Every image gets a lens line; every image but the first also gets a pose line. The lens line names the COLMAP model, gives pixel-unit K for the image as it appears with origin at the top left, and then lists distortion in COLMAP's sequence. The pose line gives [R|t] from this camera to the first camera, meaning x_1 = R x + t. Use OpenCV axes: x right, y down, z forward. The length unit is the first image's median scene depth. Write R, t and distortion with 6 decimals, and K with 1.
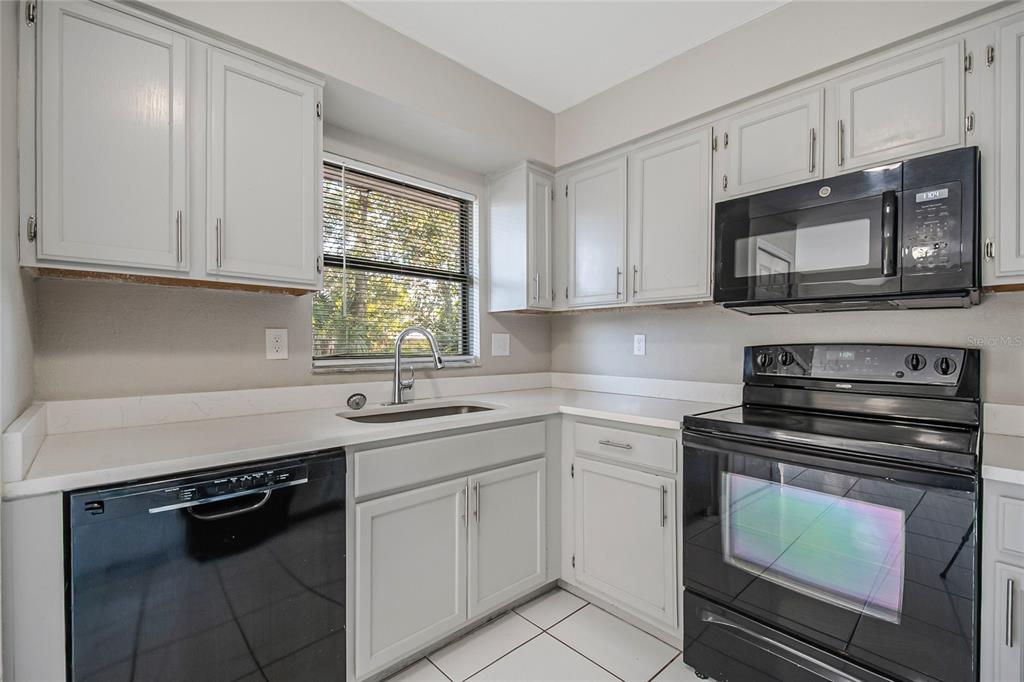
lens RADIAL K [[448.8, 0, 518.5], [0, 448.8, 346.8], [0, 0, 1]] dist [0.020978, -0.015237]
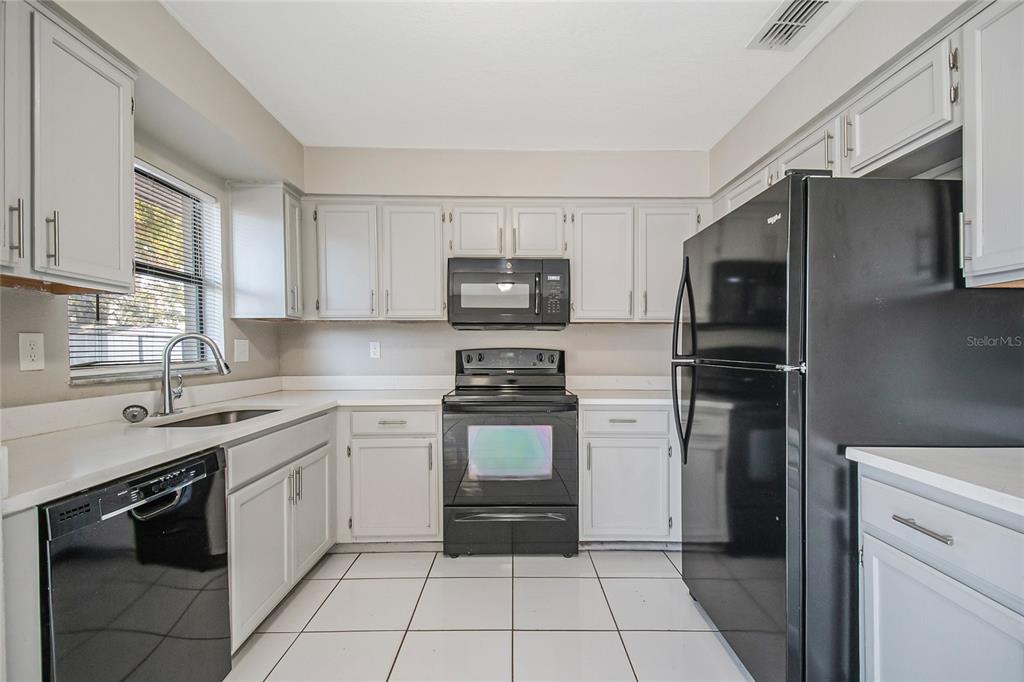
lens RADIAL K [[452.6, 0, 520.7], [0, 452.6, 346.8], [0, 0, 1]] dist [-0.000686, -0.000366]
pose [[0.671229, -0.001731, 0.741248, -0.527067], [0.009743, 0.999931, -0.006487, -0.000656], [-0.741186, 0.011577, 0.671200, -0.210900]]
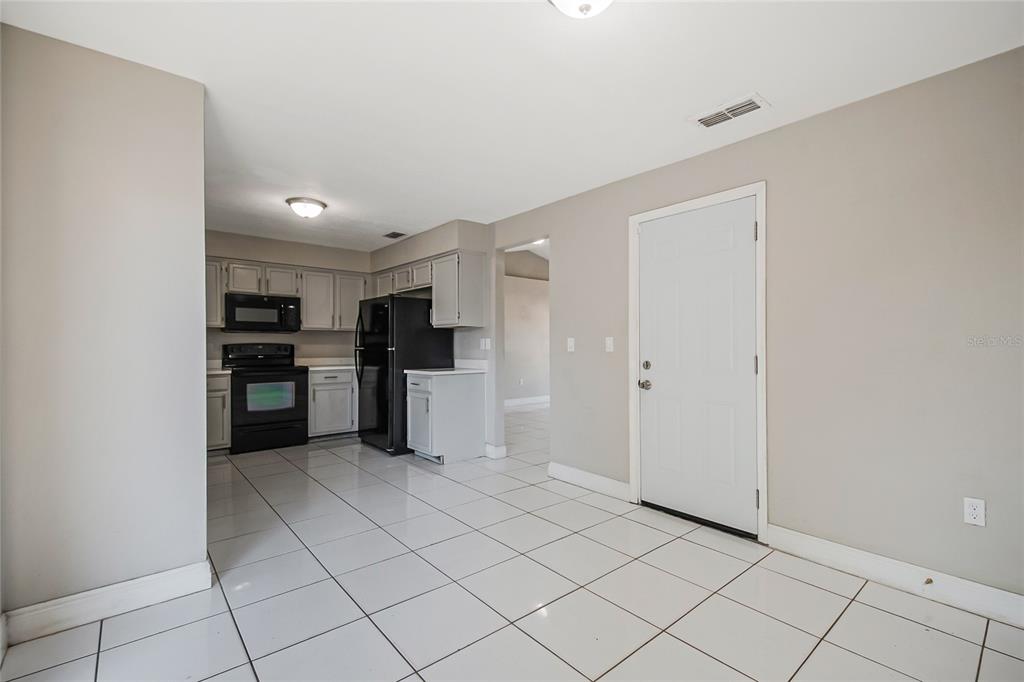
lens RADIAL K [[452.6, 0, 520.7], [0, 452.6, 346.8], [0, 0, 1]] dist [-0.000686, -0.000366]
pose [[0.035803, -0.010874, 0.999300, -2.161100], [0.010255, 0.999892, 0.010513, 0.001586], [-0.999306, 0.009872, 0.035911, -0.844697]]
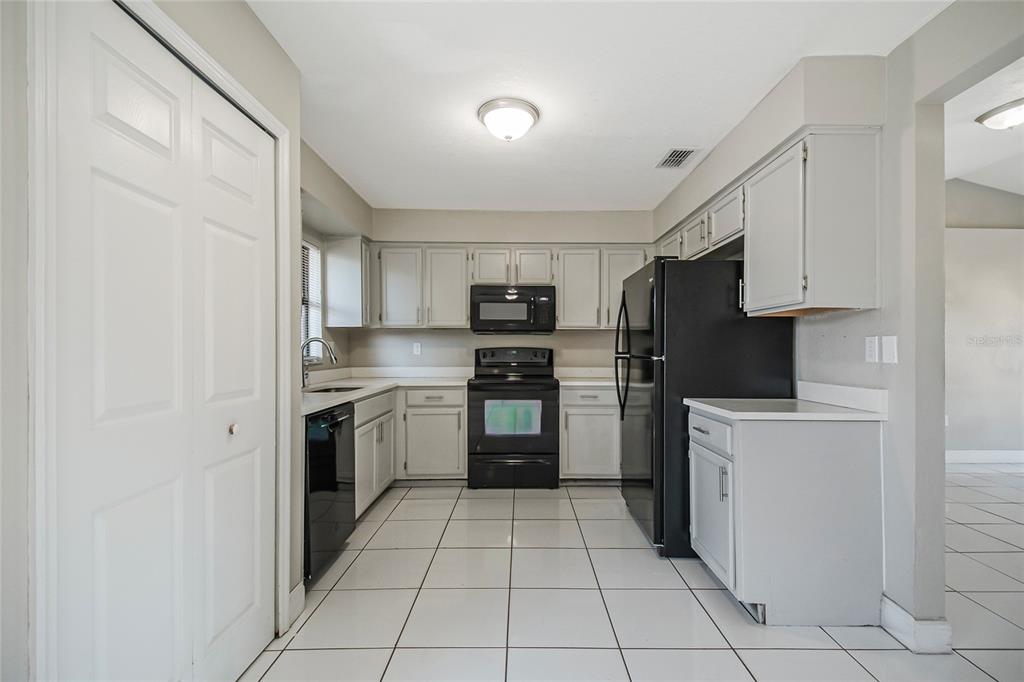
lens RADIAL K [[448.8, 0, 518.5], [0, 448.8, 346.8], [0, 0, 1]] dist [0.020978, -0.015237]
pose [[0.684140, -0.000355, 0.729350, -0.985577], [0.007374, 0.999952, -0.006431, 0.003908], [-0.729313, 0.009778, 0.684110, -0.660268]]
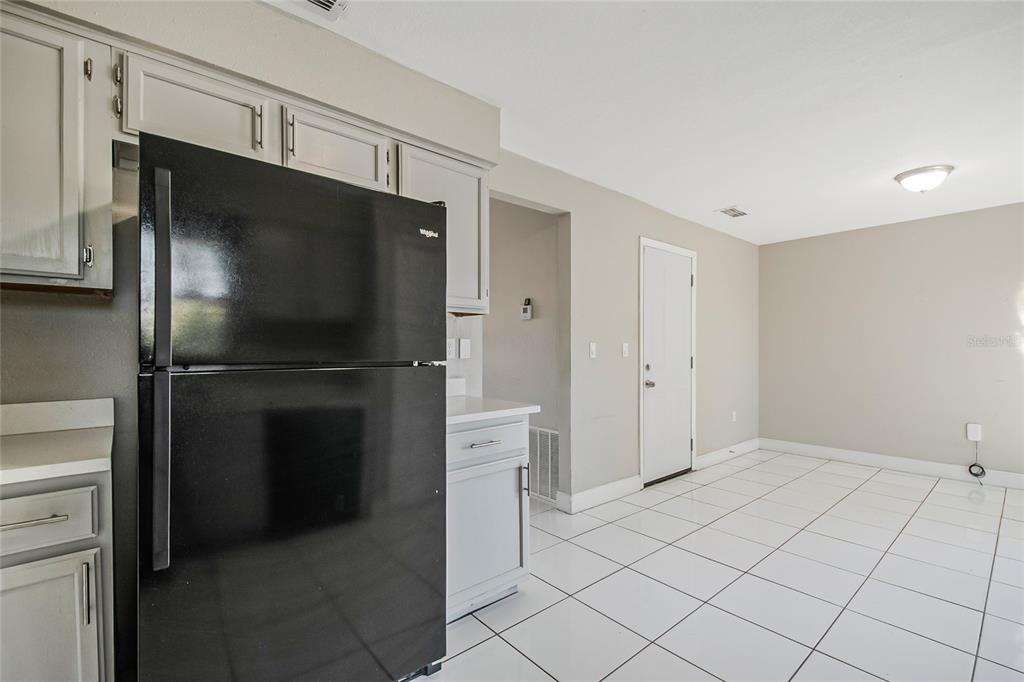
lens RADIAL K [[448.8, 0, 518.5], [0, 448.8, 346.8], [0, 0, 1]] dist [0.020978, -0.015237]
pose [[-0.999424, -0.005171, 0.033534, 0.086223], [-0.005050, 0.999980, 0.003680, -0.001720], [-0.033552, 0.003508, -0.999431, 0.789613]]
